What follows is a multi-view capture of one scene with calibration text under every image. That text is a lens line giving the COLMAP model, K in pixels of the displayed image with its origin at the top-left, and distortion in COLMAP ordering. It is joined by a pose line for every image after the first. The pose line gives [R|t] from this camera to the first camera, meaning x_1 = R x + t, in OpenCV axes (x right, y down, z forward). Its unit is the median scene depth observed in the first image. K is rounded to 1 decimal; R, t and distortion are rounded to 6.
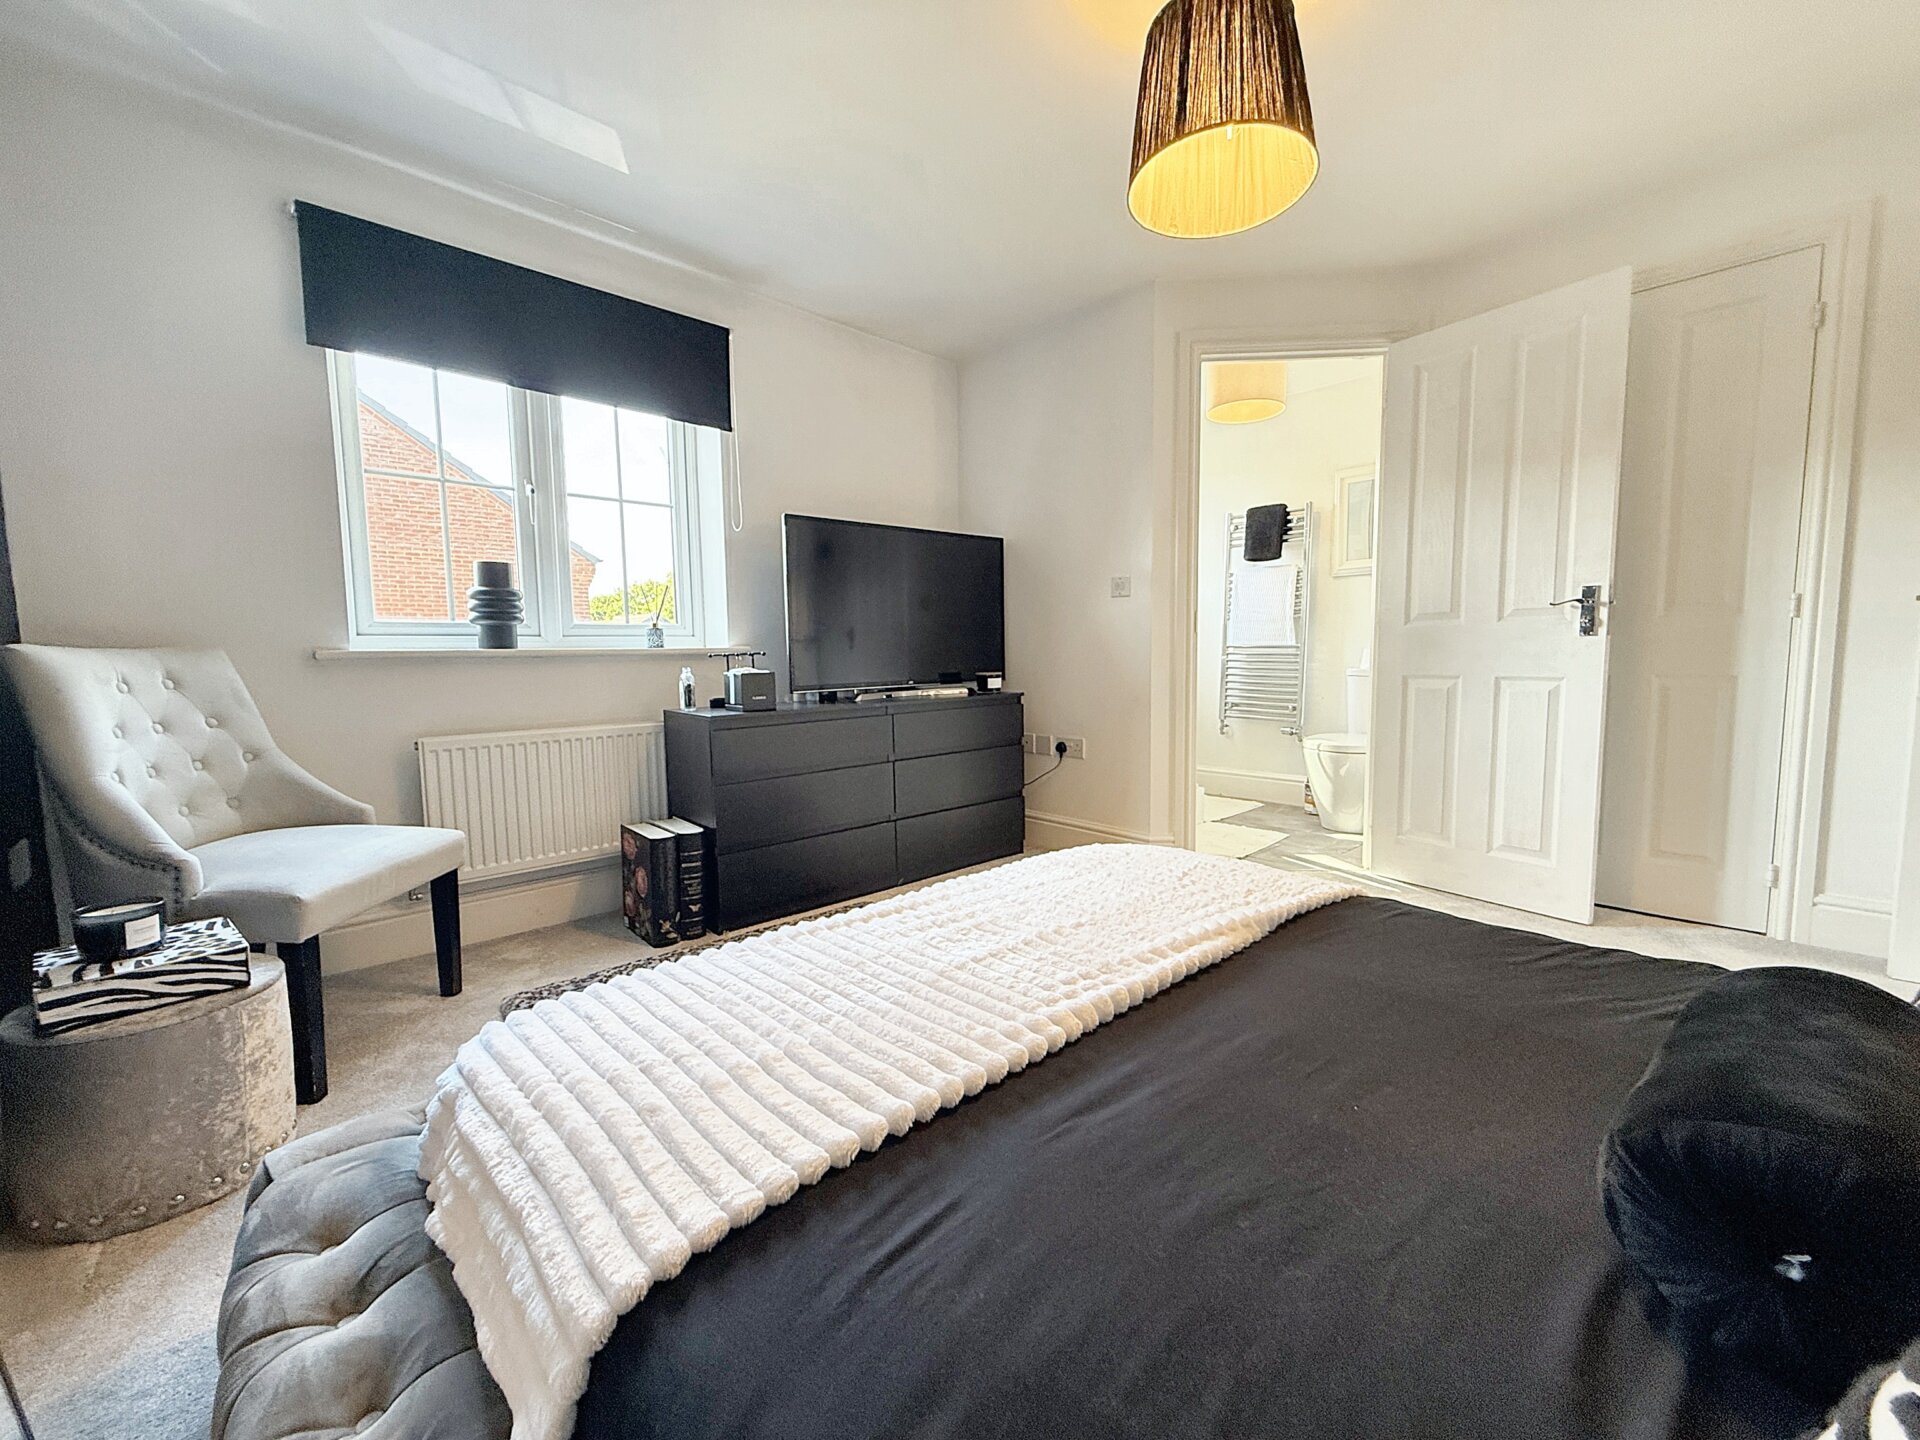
lens RADIAL K [[773.2, 0, 956.3], [0, 773.2, 711.9], [0, 0, 1]] dist [0.000324, 0.000169]
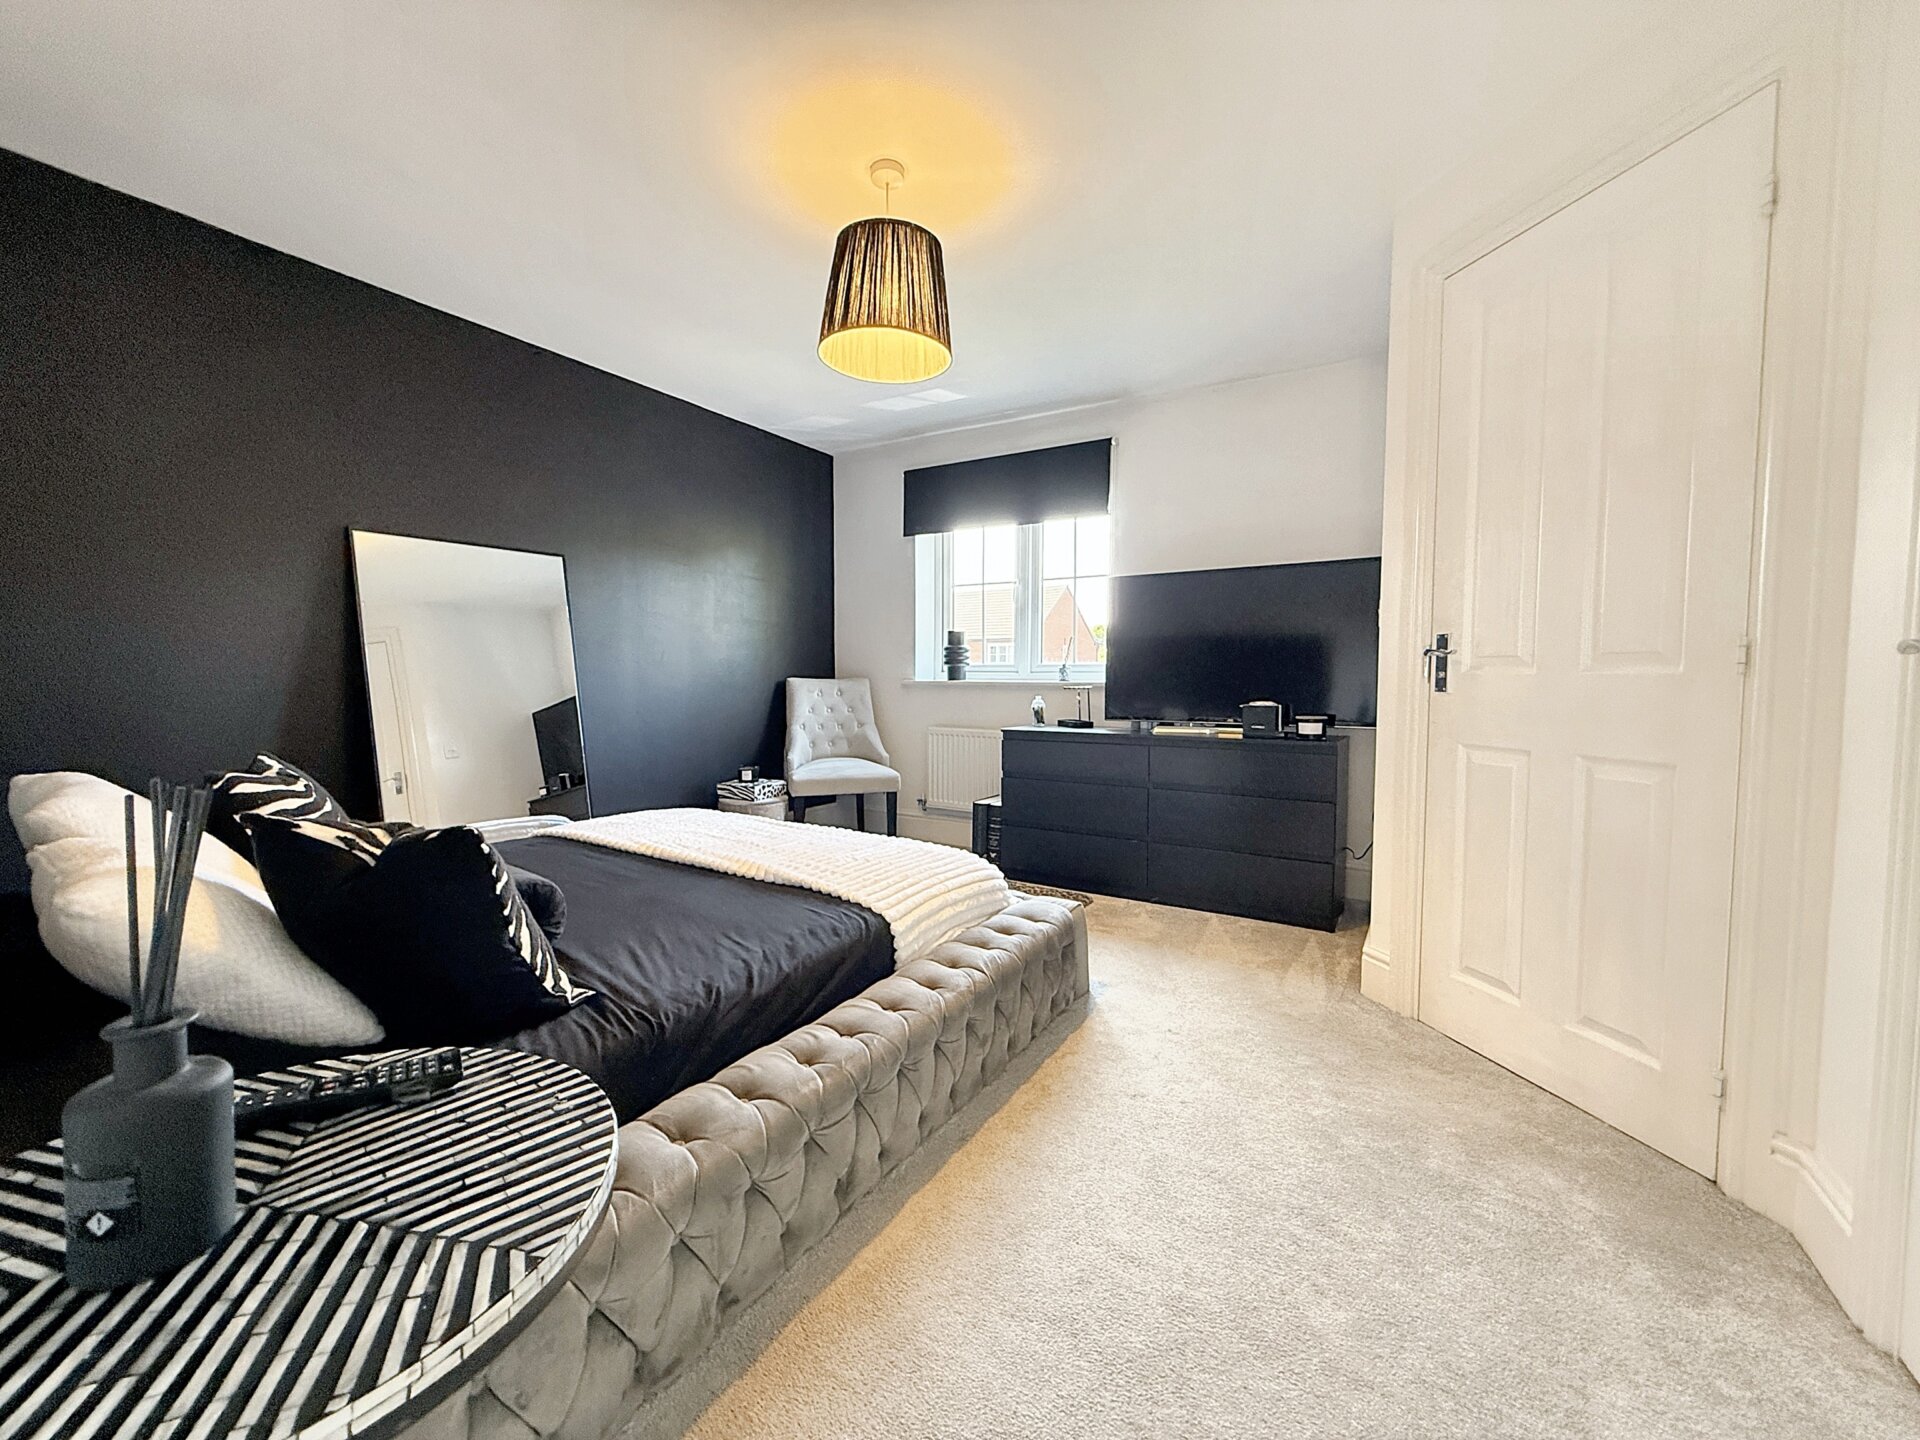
lens RADIAL K [[763.2, 0, 955.2], [0, 763.2, 718.3], [0, 0, 1]] dist [-0.000138, -0.000046]
pose [[0.272004, 0.065099, -0.960092, 1.231170], [-0.089340, 0.995108, 0.042162, -0.079055], [0.958140, 0.074306, 0.276489, 0.590953]]
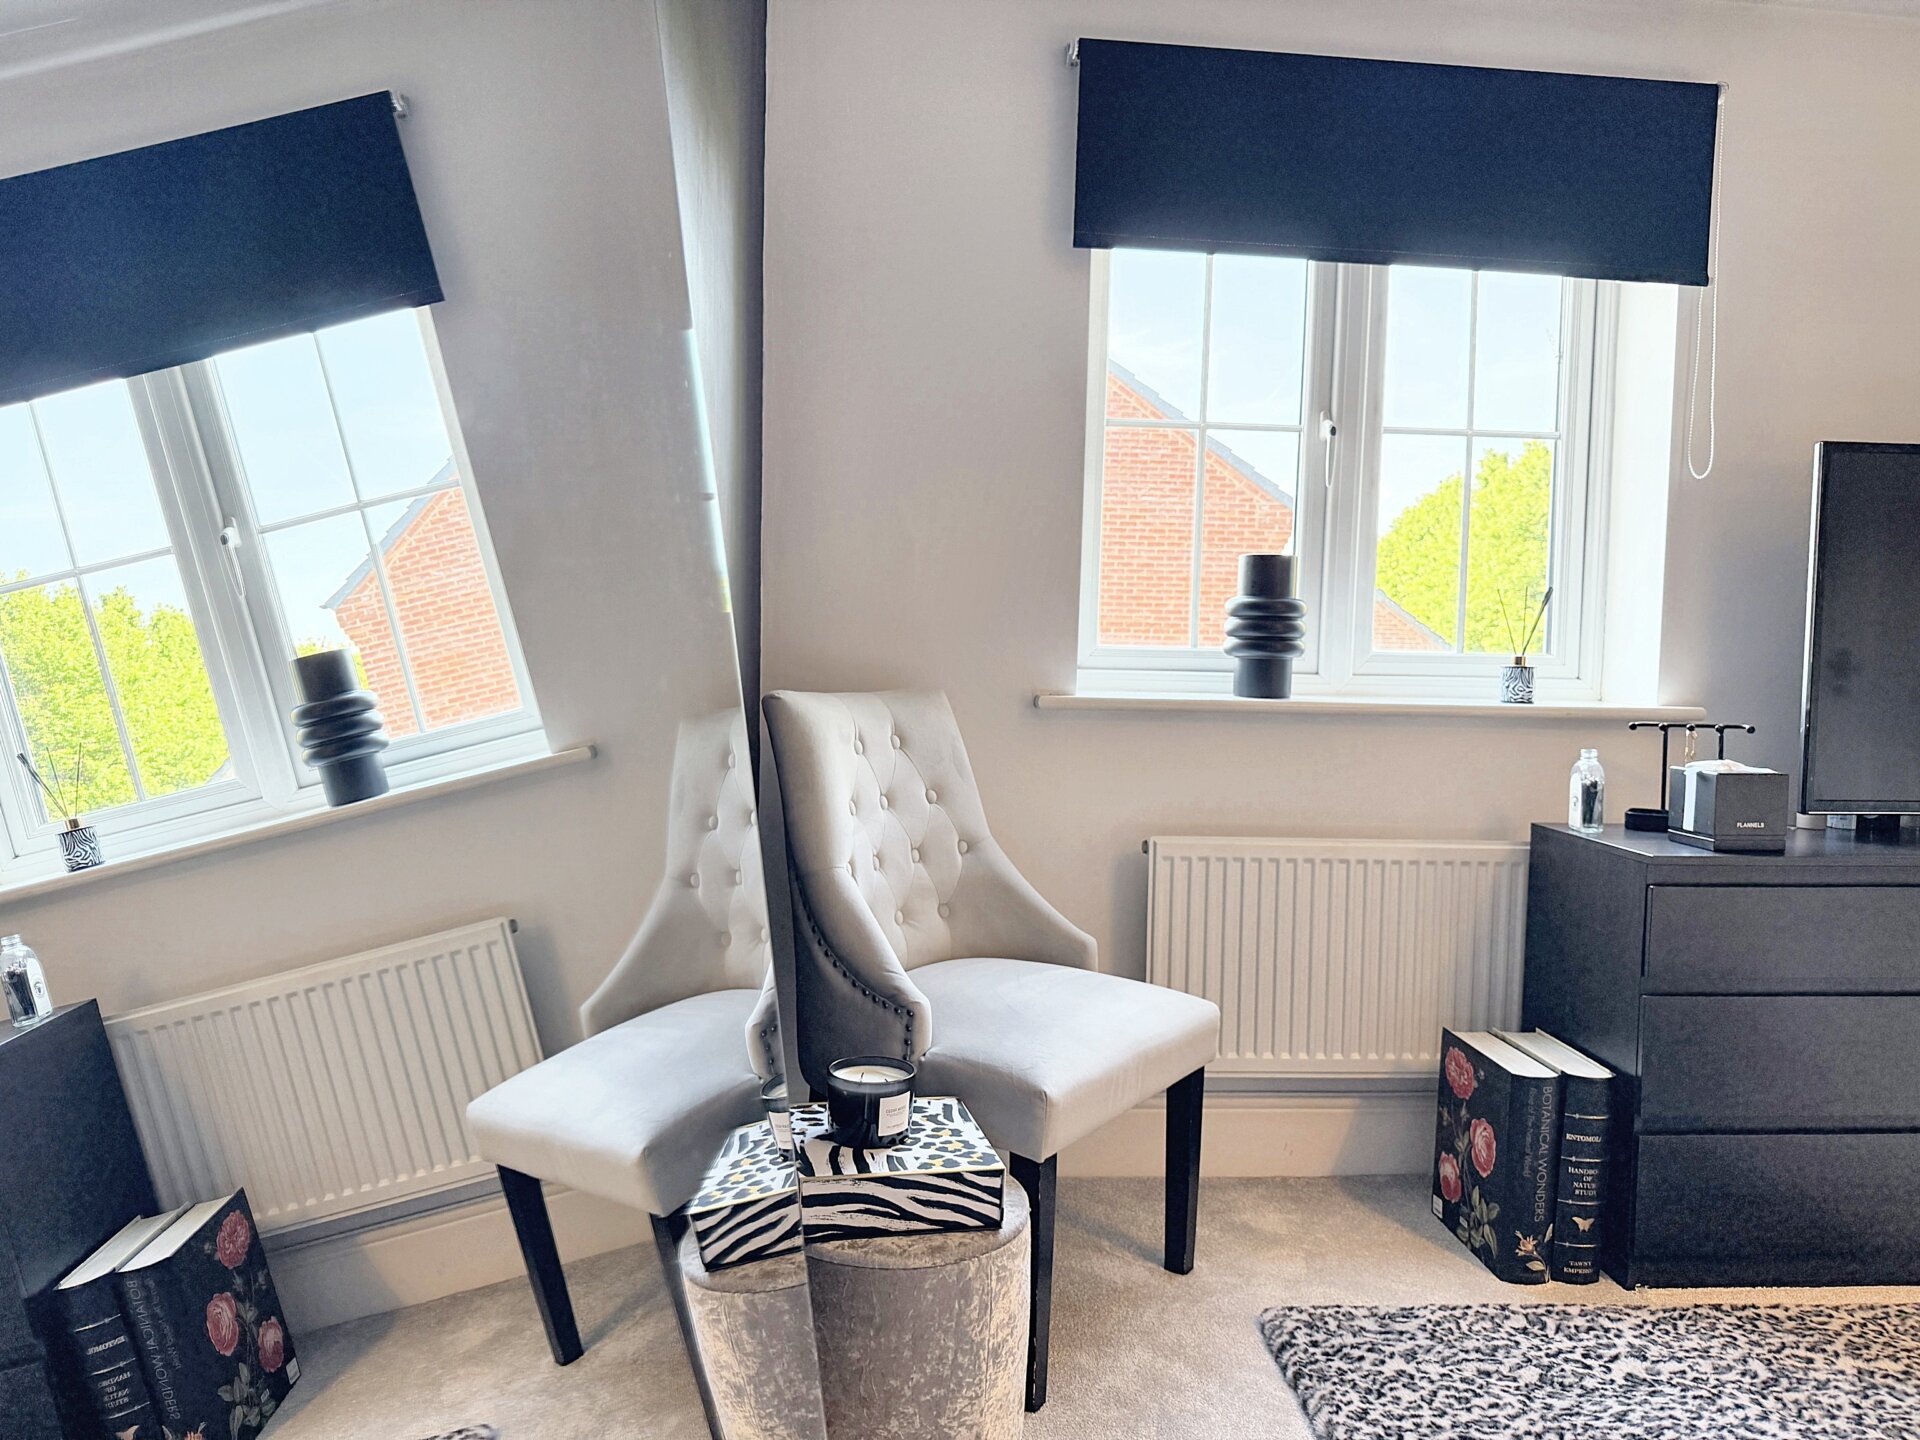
lens RADIAL K [[1358.6, 0, 960.0], [0, 1358.6, 720.0], [0, 0, 1]] dist [0.073689, -0.102192]
pose [[0.786185, 0.062547, -0.614818, -0.142273], [-0.085209, 0.996334, -0.007600, -0.042051], [0.612088, 0.058363, 0.788633, 0.012013]]
